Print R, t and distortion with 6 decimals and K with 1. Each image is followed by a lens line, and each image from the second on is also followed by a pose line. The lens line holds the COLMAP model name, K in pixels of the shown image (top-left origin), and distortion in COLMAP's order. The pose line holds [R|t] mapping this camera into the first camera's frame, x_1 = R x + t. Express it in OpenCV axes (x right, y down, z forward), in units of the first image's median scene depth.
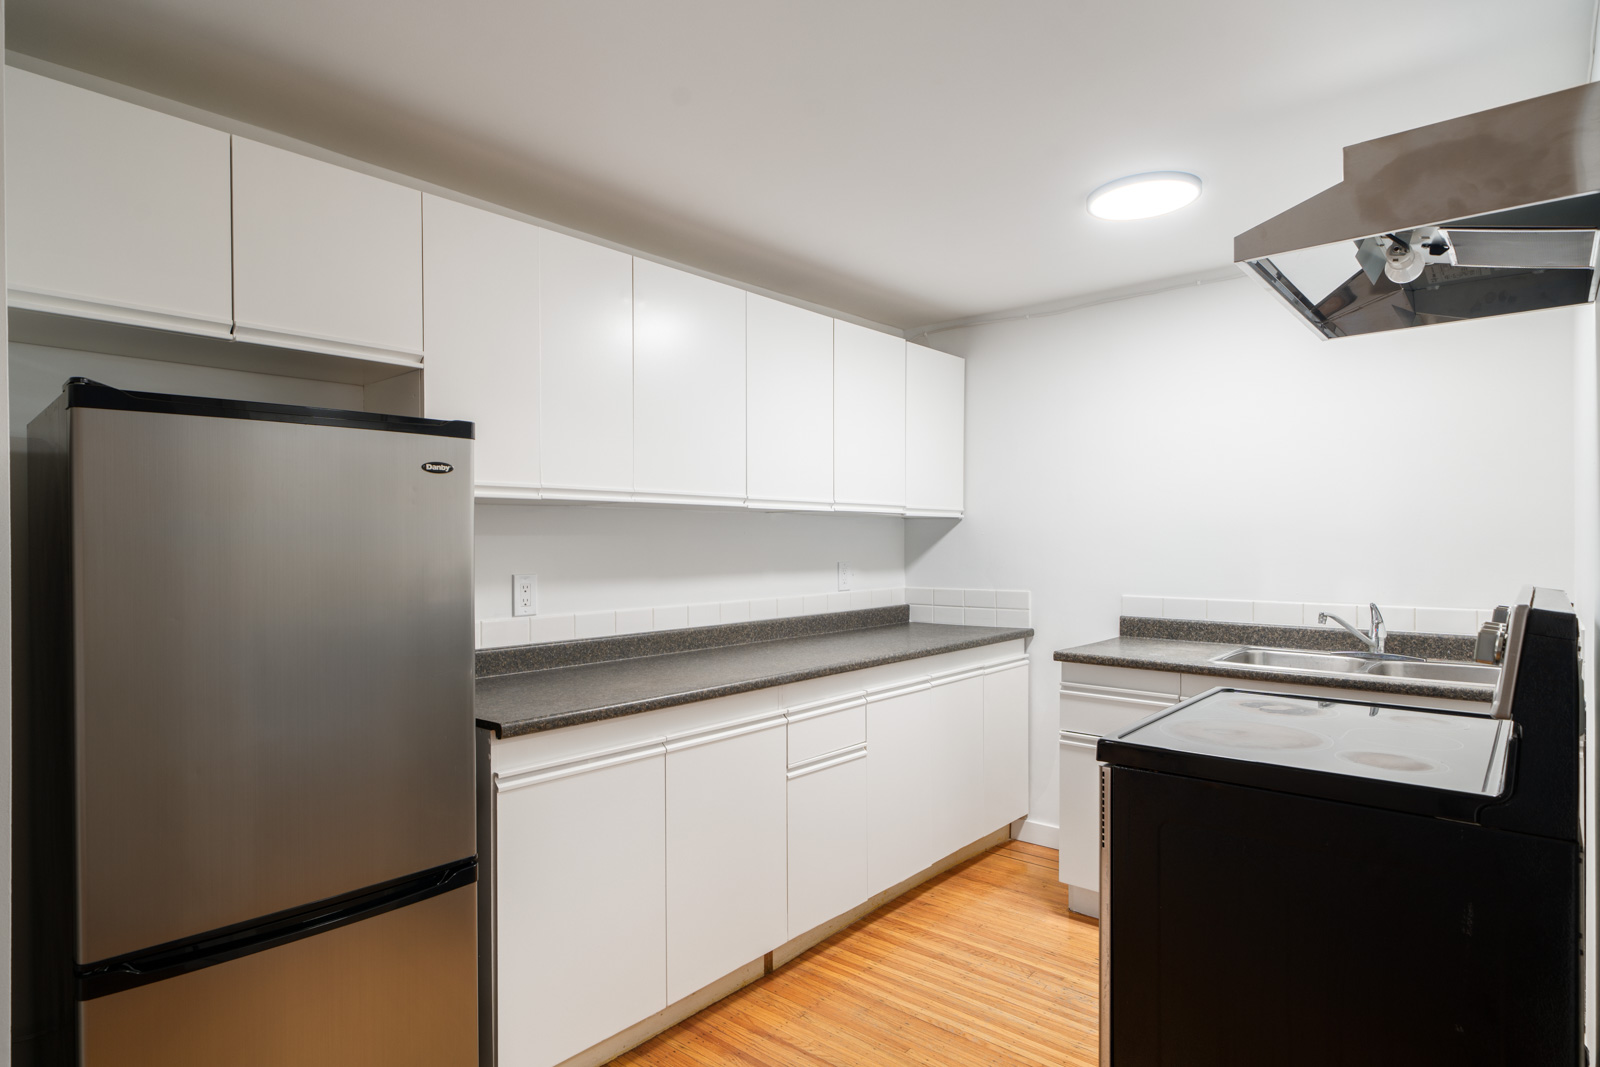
lens RADIAL K [[869.7, 0, 794.0], [0, 869.7, 544.4], [0, 0, 1]] dist [0.010169, -0.001966]
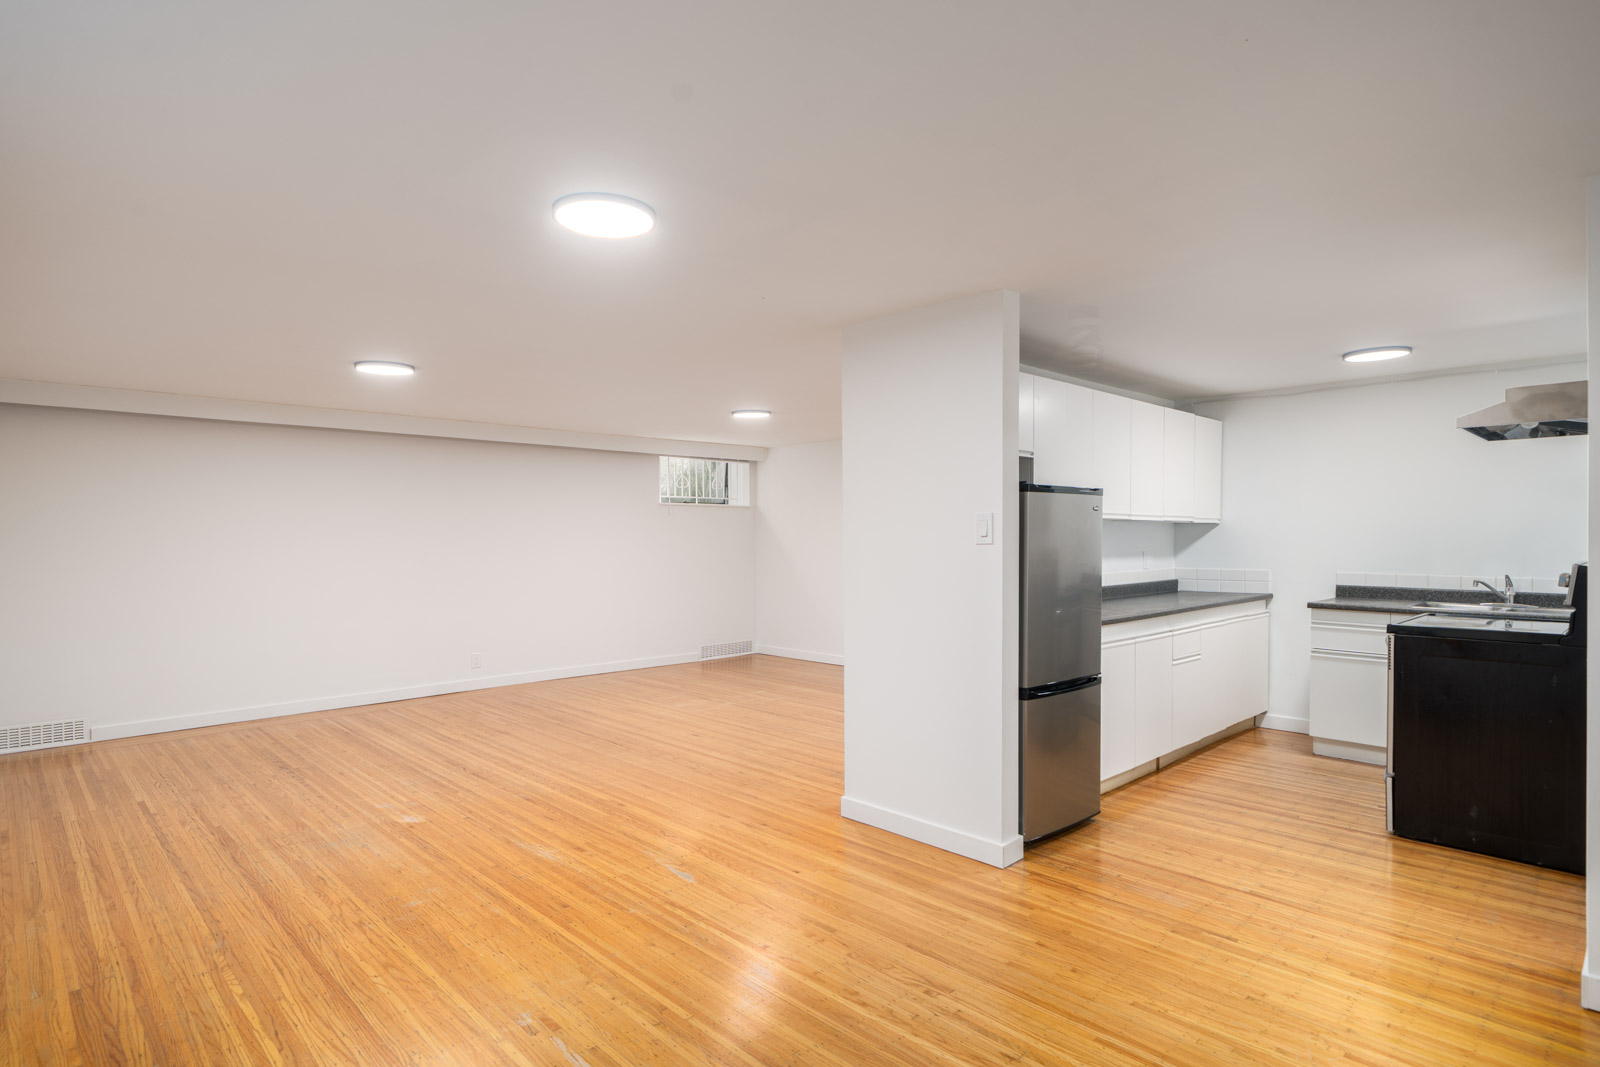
lens RADIAL K [[844.2, 0, 788.9], [0, 844.2, 540.9], [0, 0, 1]] dist [0.002890, -0.002184]
pose [[0.994766, 0.003289, -0.102123, -0.587032], [-0.002872, 0.999987, 0.004229, -0.003528], [0.102136, -0.003914, 0.994763, -0.818794]]
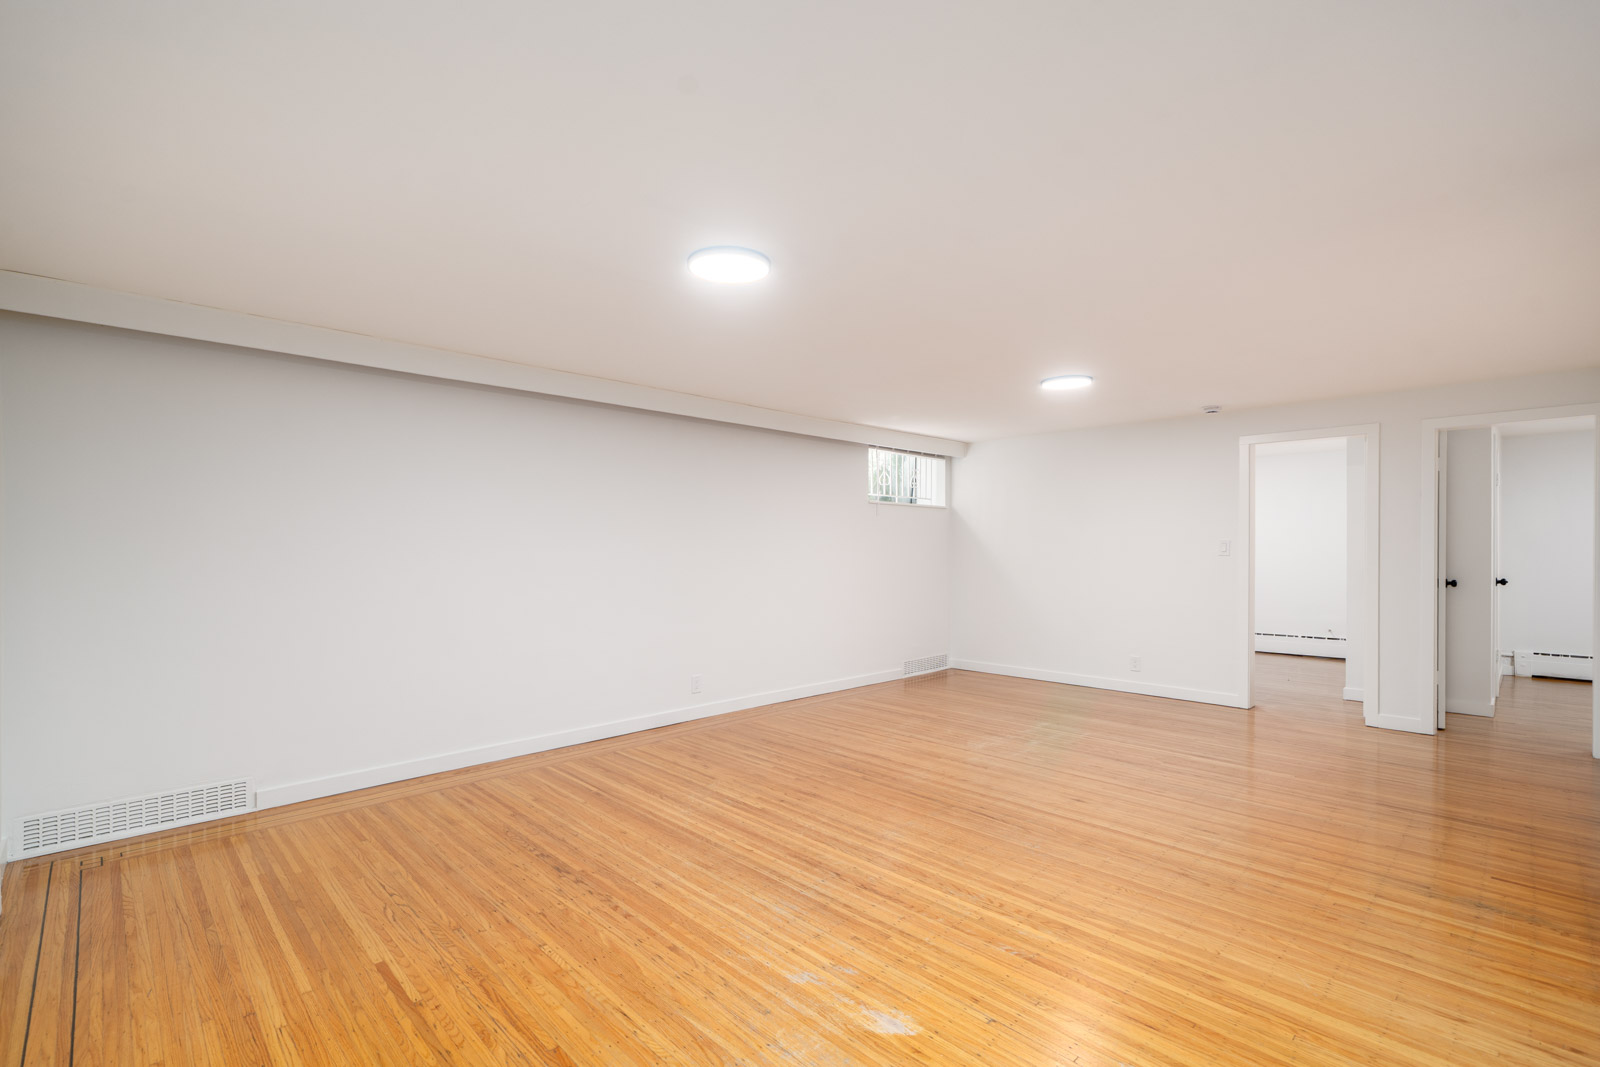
lens RADIAL K [[720.2, 0, 792.5], [0, 720.2, 560.8], [0, 0, 1]] dist [-0.001775, 0.000380]
pose [[0.995444, 0.008175, -0.094997, -1.373273], [-0.006688, 0.999850, 0.015956, 0.029751], [0.095113, -0.015248, 0.995350, -0.160012]]
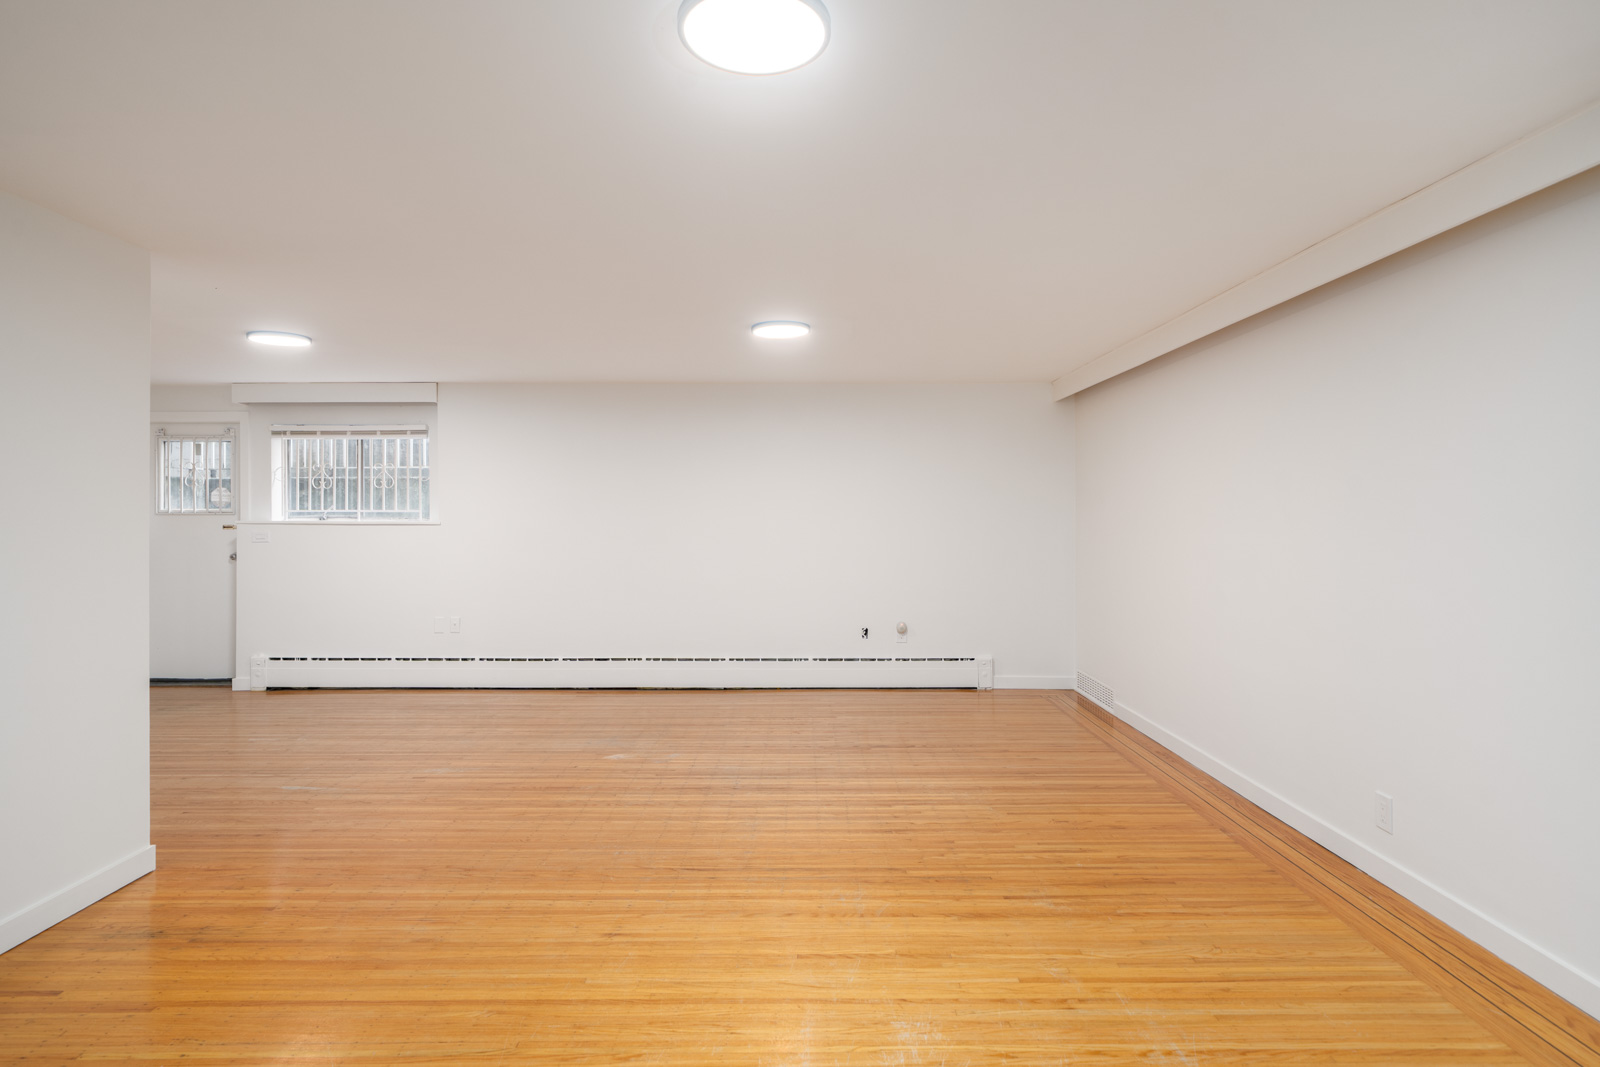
lens RADIAL K [[844.2, 0, 795.9], [0, 844.2, 525.1], [0, 0, 1]] dist [0.002890, -0.002184]
pose [[-0.758874, 0.016190, -0.651036, -0.563848], [0.005545, 0.999815, 0.018399, -0.005591], [0.651214, 0.010352, -0.758824, 1.925655]]
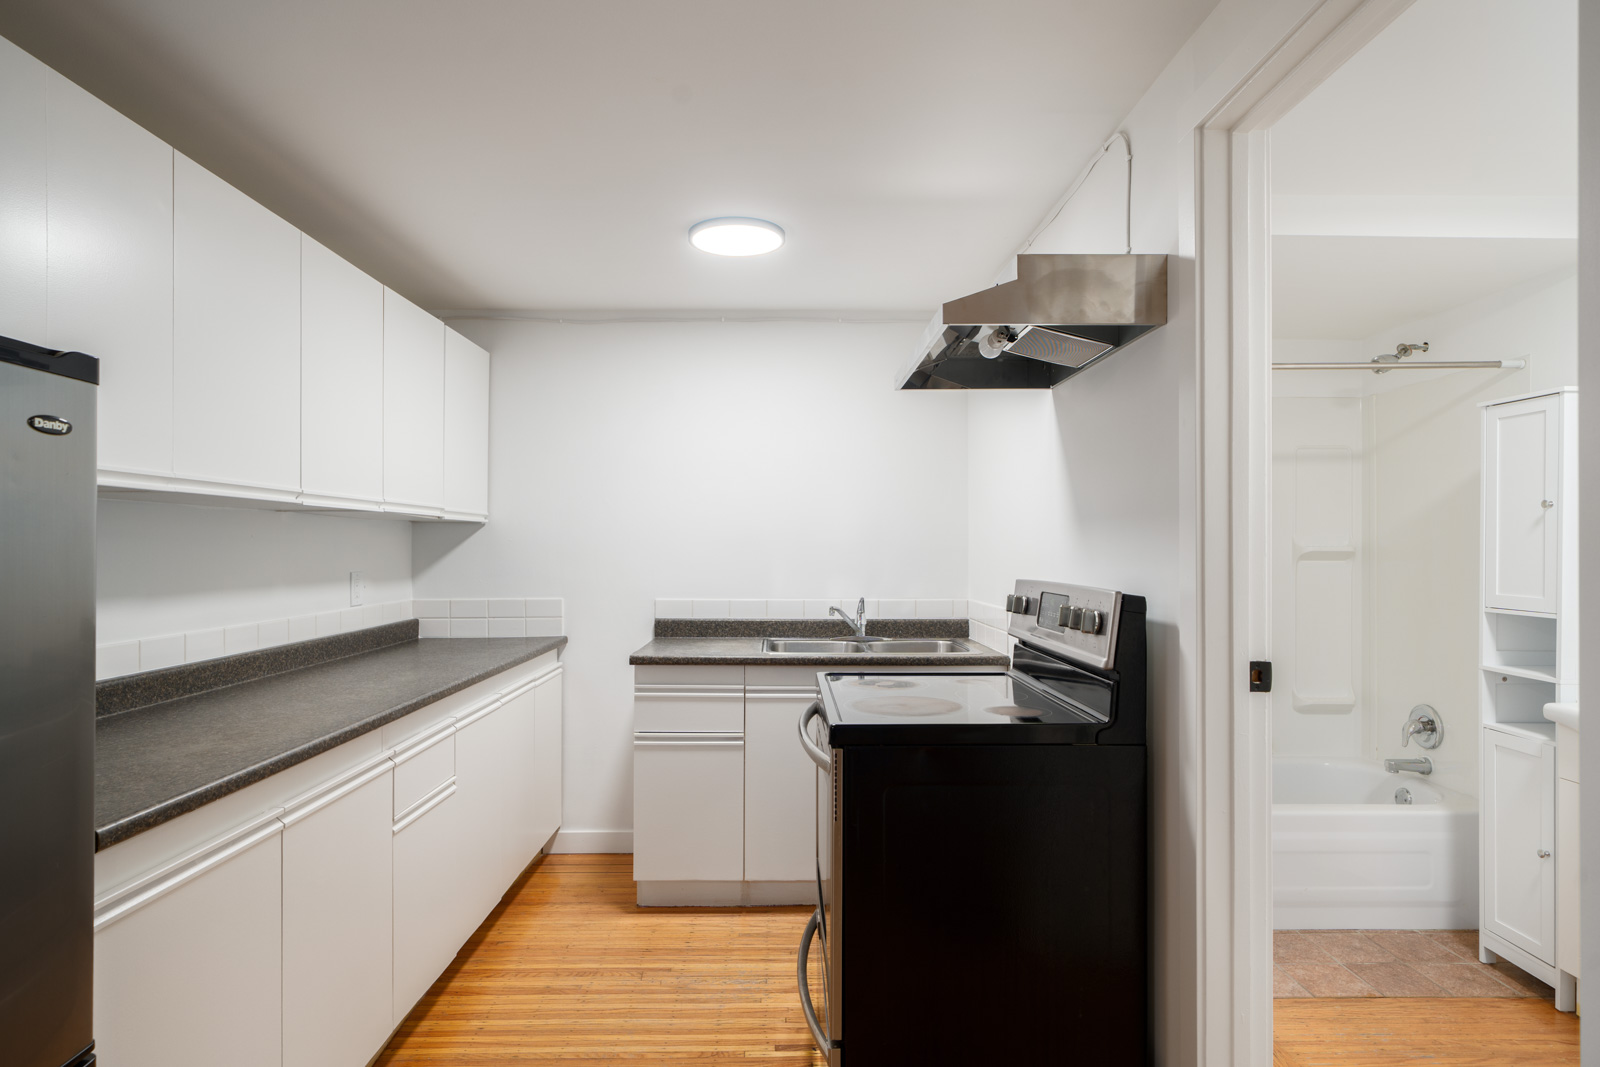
lens RADIAL K [[869.7, 0, 792.8], [0, 869.7, 544.6], [0, 0, 1]] dist [0.010169, -0.001966]
pose [[0.749425, 0.005488, 0.662066, -0.249506], [-0.000402, 0.999969, -0.007834, 0.000323], [-0.662089, 0.005605, 0.749405, 0.113355]]
